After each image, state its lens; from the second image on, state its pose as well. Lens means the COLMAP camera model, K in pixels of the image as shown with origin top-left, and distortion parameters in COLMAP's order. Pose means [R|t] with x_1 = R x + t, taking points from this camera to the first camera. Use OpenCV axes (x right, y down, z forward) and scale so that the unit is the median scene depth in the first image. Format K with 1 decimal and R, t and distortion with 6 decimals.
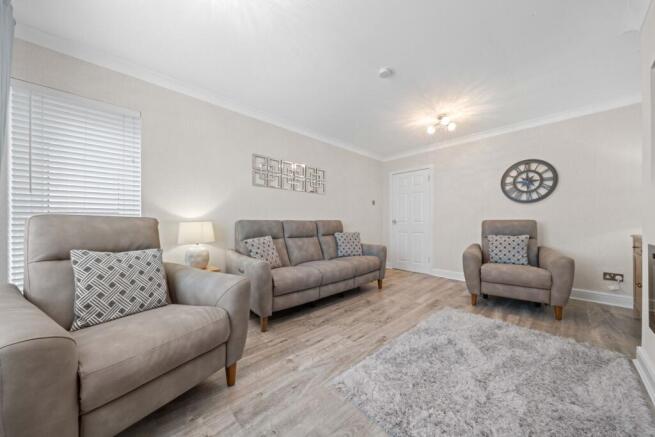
lens RADIAL K [[226.3, 0, 329.6], [0, 226.3, 221.6], [0, 0, 1]] dist [-0.004094, -0.000123]
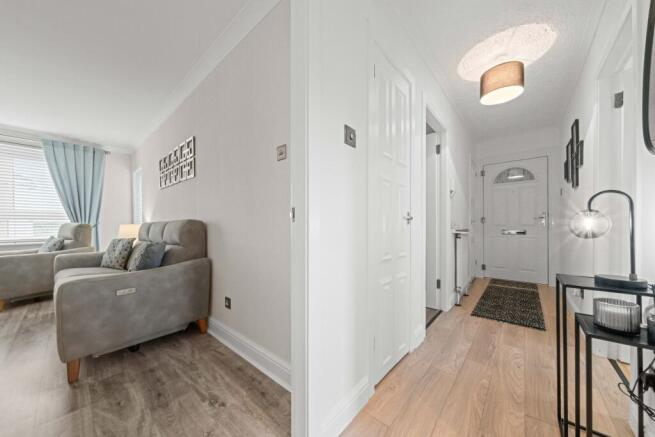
lens RADIAL K [[226.3, 0, 329.2], [0, 226.3, 223.7], [0, 0, 1]] dist [-0.004094, -0.000123]
pose [[0.102919, -0.000269, -0.994690, 0.766488], [0.017587, 0.999844, 0.001550, 0.011490], [0.994534, -0.017653, 0.102908, 1.604701]]
